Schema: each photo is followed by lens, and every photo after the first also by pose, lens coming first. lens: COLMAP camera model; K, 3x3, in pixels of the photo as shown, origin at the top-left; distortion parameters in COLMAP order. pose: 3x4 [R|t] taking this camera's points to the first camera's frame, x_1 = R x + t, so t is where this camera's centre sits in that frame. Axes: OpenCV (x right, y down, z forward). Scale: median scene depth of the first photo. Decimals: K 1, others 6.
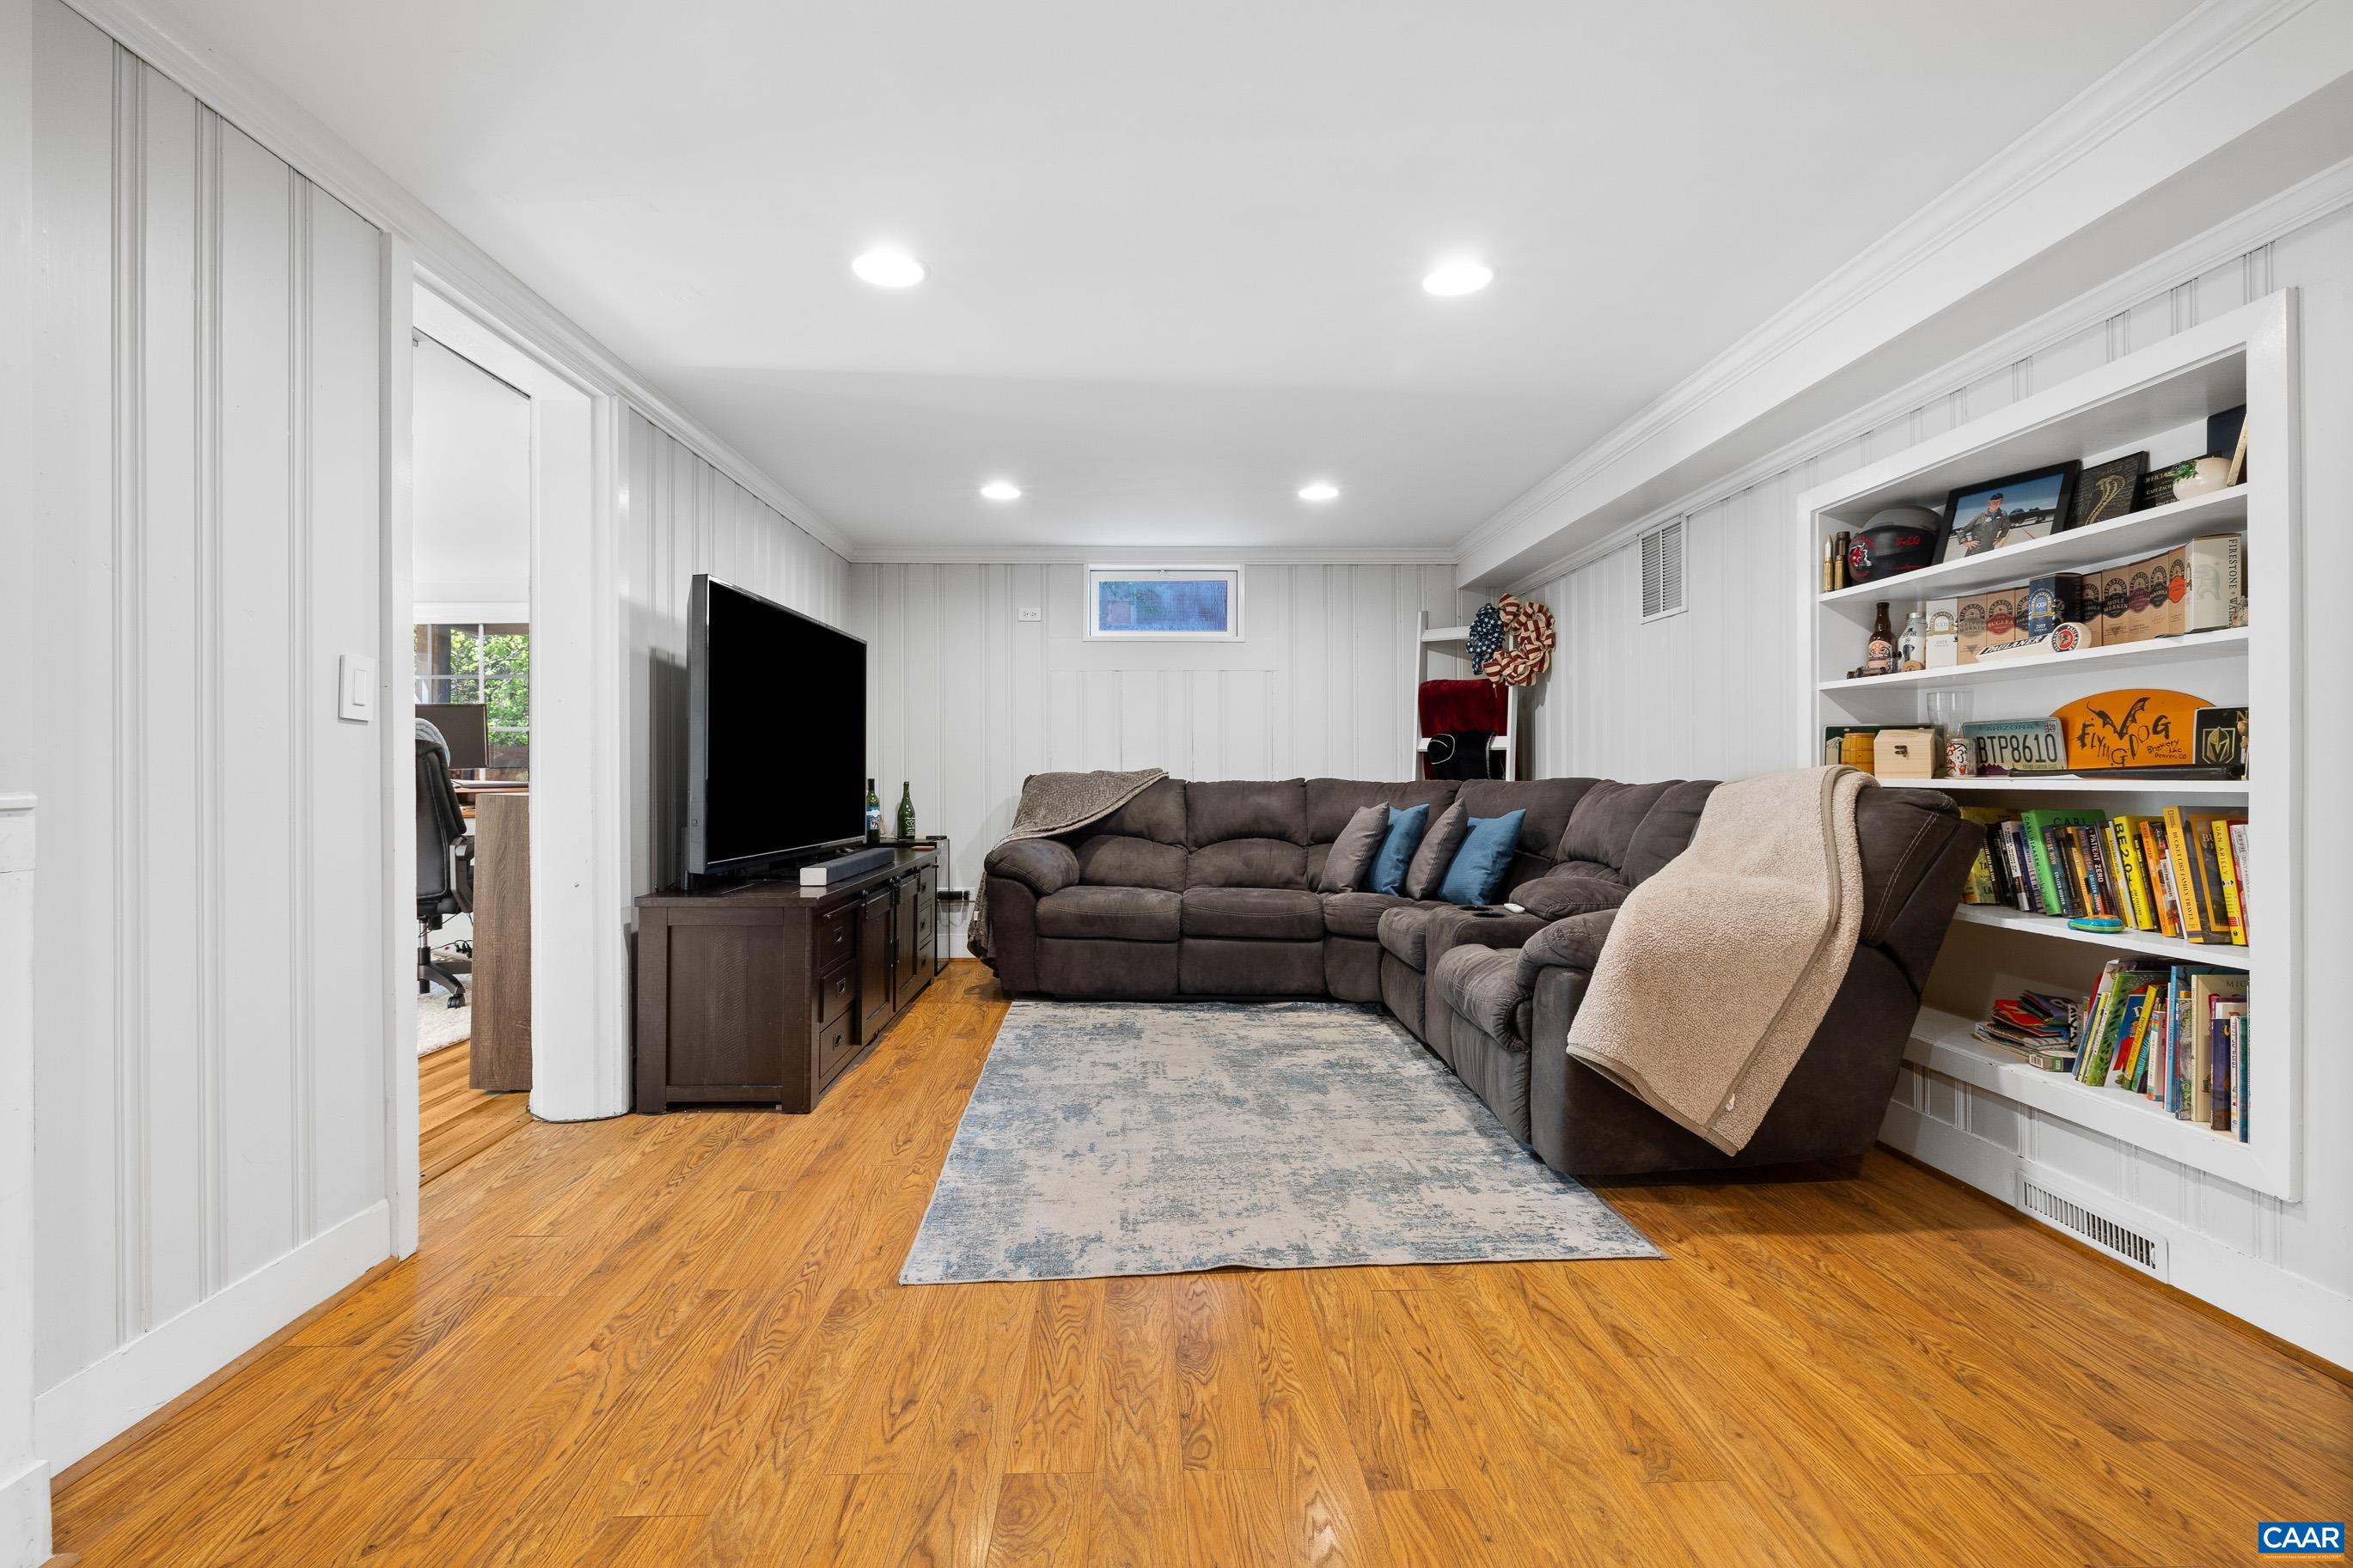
lens RADIAL K [[1067.6, 0, 1174.9], [0, 1067.6, 781.8], [0, 0, 1]] dist [-0.000682, 0.000222]
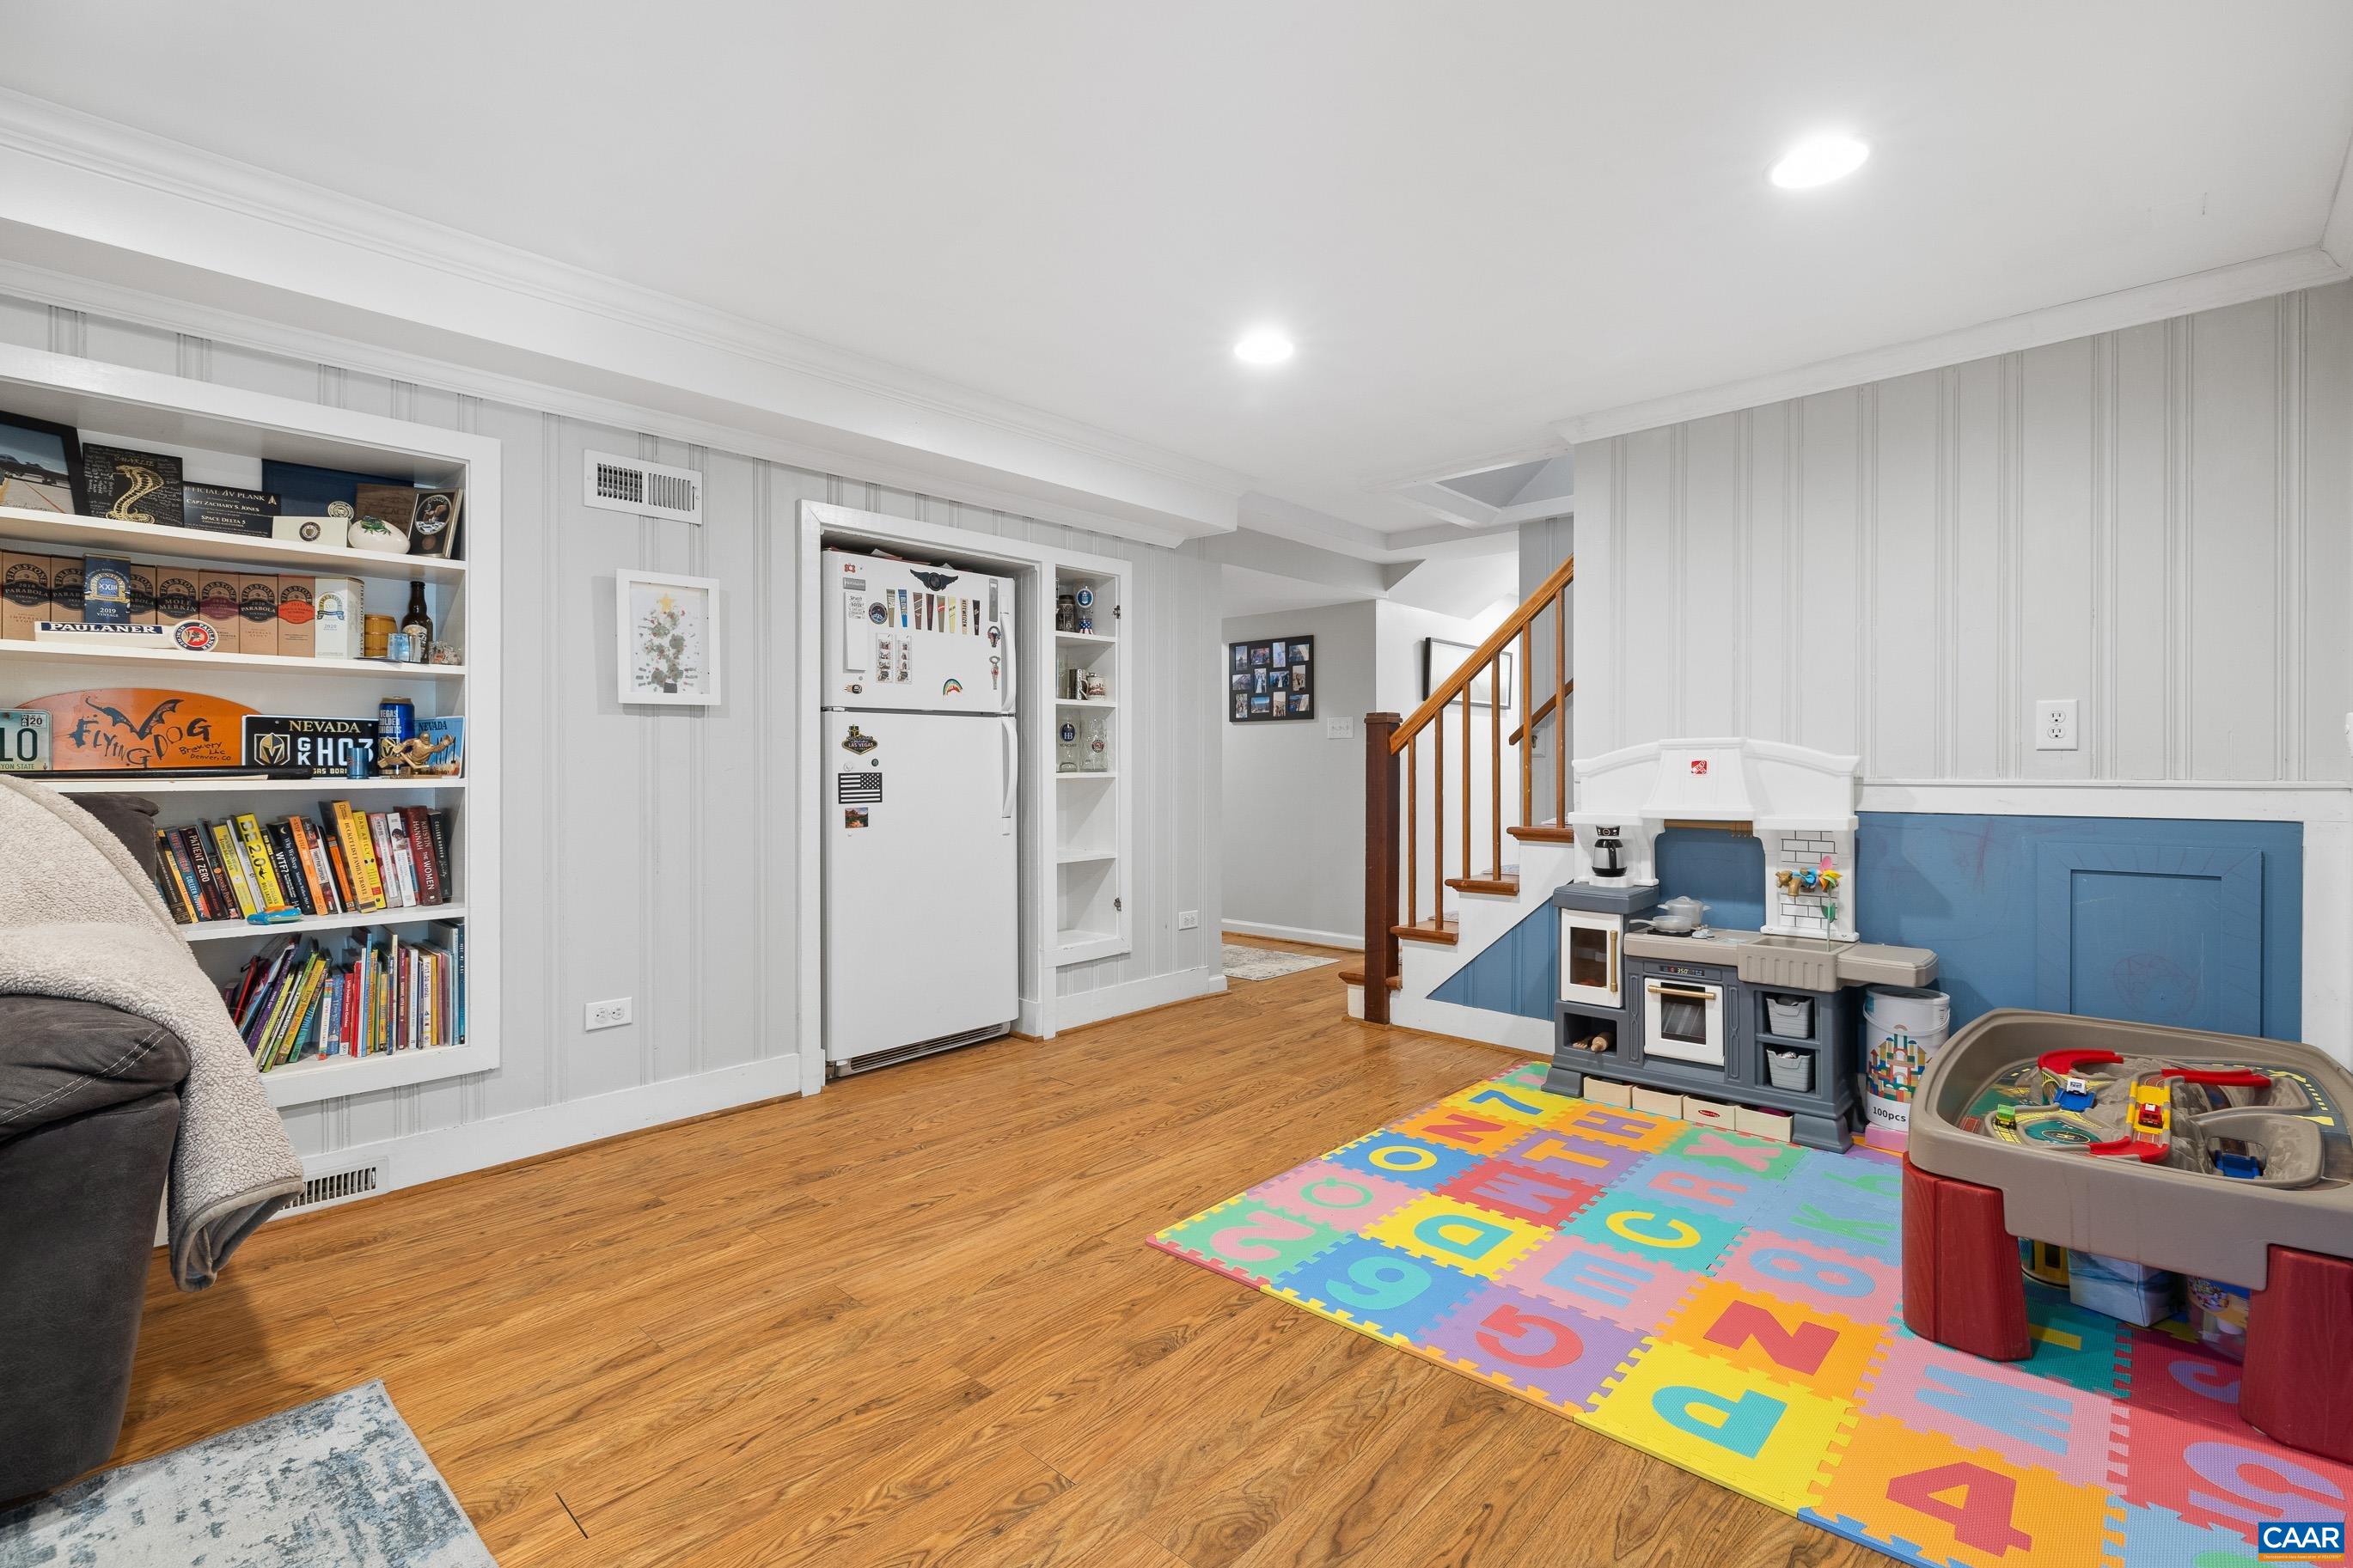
lens RADIAL K [[1067.6, 0, 1174.9], [0, 1067.6, 770.7], [0, 0, 1]] dist [-0.000682, 0.000222]
pose [[-0.713178, 0.000476, 0.700983, -0.513706], [0.006364, 0.999963, 0.005795, -0.011507], [-0.700954, 0.008594, -0.713155, 1.122272]]
